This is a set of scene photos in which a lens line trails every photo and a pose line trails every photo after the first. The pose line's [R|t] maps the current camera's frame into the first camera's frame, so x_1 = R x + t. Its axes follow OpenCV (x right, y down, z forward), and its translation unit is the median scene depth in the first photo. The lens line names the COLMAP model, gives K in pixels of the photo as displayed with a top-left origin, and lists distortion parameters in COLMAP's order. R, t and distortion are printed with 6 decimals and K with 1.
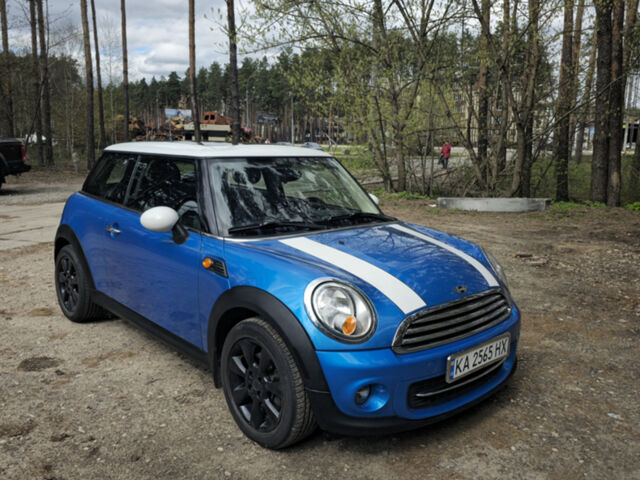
lens RADIAL K [[542.6, 0, 331.6], [0, 542.6, 239.5], [0, 0, 1]] dist [-0.001005, -0.001846]
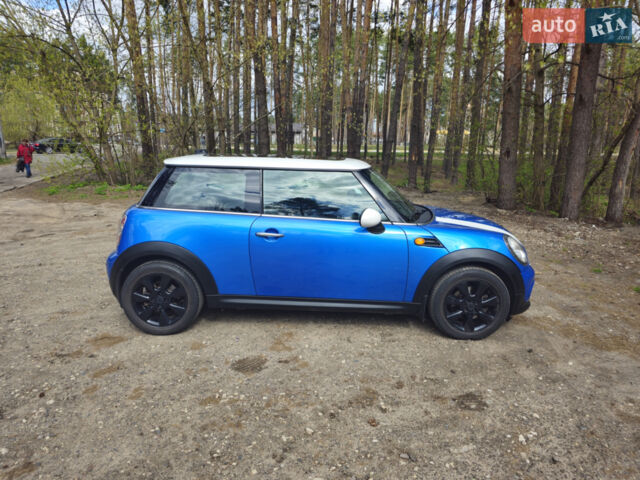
lens RADIAL K [[419.3, 0, 316.1], [0, 419.3, 239.9], [0, 0, 1]] dist [0.030078, -0.003689]
pose [[0.706986, -0.163721, 0.688016, -0.989289], [0.120364, 0.986497, 0.111064, -0.096697], [-0.696910, 0.004291, 0.717146, 0.301489]]
